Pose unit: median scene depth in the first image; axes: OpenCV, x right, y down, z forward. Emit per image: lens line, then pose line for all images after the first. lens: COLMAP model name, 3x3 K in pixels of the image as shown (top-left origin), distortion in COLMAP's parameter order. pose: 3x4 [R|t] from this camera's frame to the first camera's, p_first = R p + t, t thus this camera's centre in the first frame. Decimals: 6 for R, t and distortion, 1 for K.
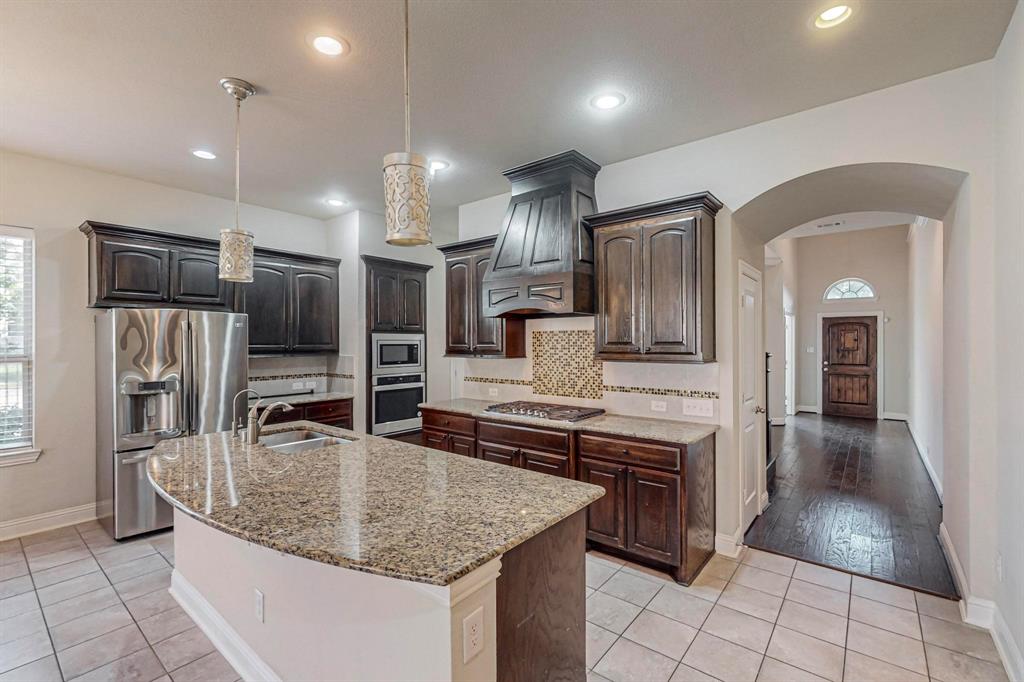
lens RADIAL K [[445.8, 0, 512.8], [0, 445.8, 341.1], [0, 0, 1]] dist [-0.002997, -0.000002]
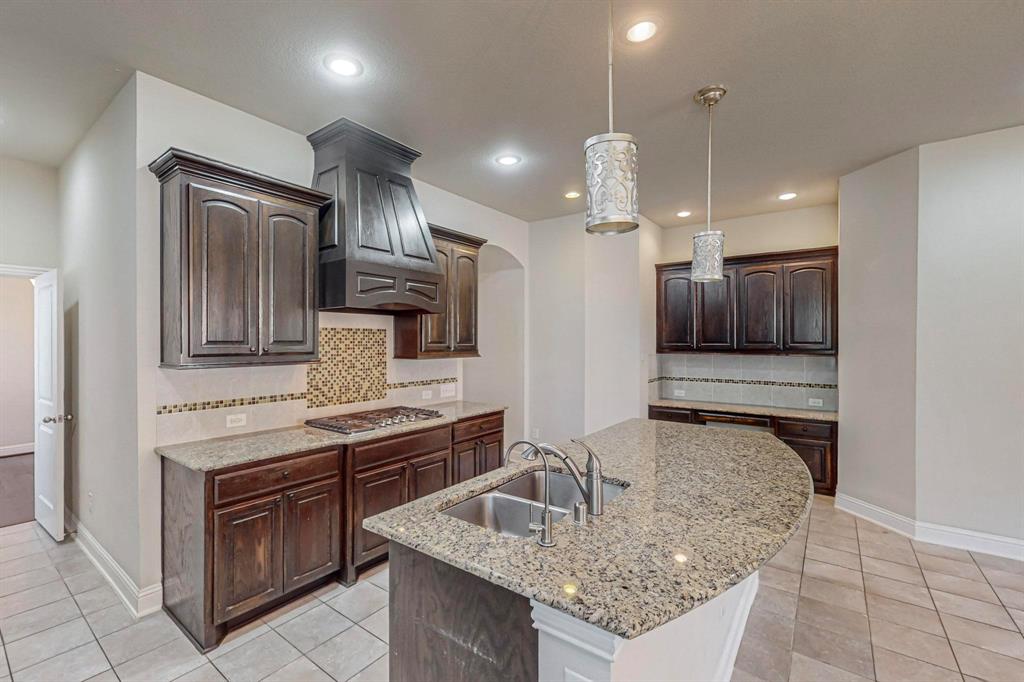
lens RADIAL K [[429.0, 0, 492.2], [0, 429.0, 343.7], [0, 0, 1]] dist [-0.000639, -0.000177]
pose [[-0.007196, -0.001848, 0.999972, -0.745637], [-0.003107, 0.999994, 0.001825, 0.004958], [-0.999969, -0.003094, -0.007202, 0.743448]]
